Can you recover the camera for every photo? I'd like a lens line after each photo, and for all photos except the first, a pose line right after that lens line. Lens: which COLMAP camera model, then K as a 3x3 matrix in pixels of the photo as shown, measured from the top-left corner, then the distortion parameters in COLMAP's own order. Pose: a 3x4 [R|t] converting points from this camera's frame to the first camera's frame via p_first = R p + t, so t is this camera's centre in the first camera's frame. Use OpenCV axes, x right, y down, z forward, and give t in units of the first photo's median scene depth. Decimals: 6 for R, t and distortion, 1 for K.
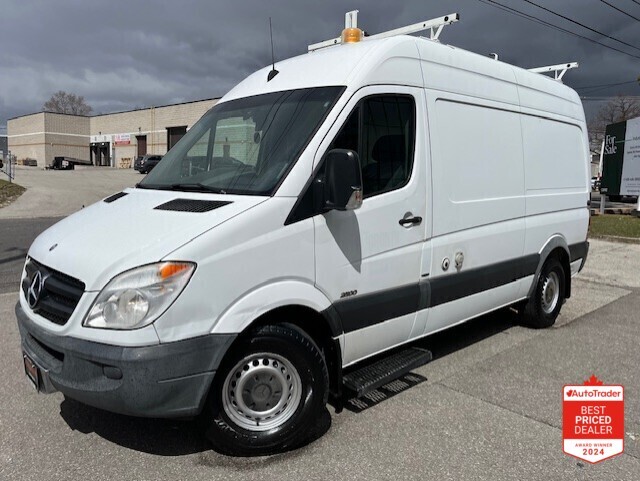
lens RADIAL K [[481.3, 0, 324.2], [0, 481.3, 239.3], [0, 0, 1]] dist [0.002373, -0.004206]
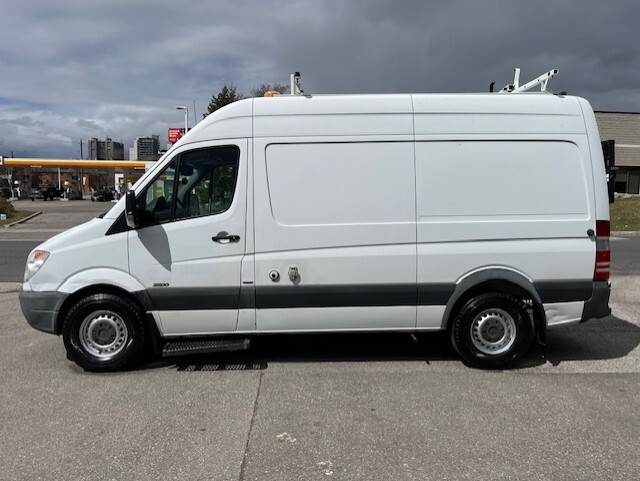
lens RADIAL K [[481.3, 0, 324.2], [0, 481.3, 239.3], [0, 0, 1]] dist [0.002373, -0.004206]
pose [[0.766403, 0.033196, -0.641501, 1.347080], [-0.069993, 0.997033, -0.032027, -0.013604], [0.638535, 0.069446, 0.766453, 0.165967]]
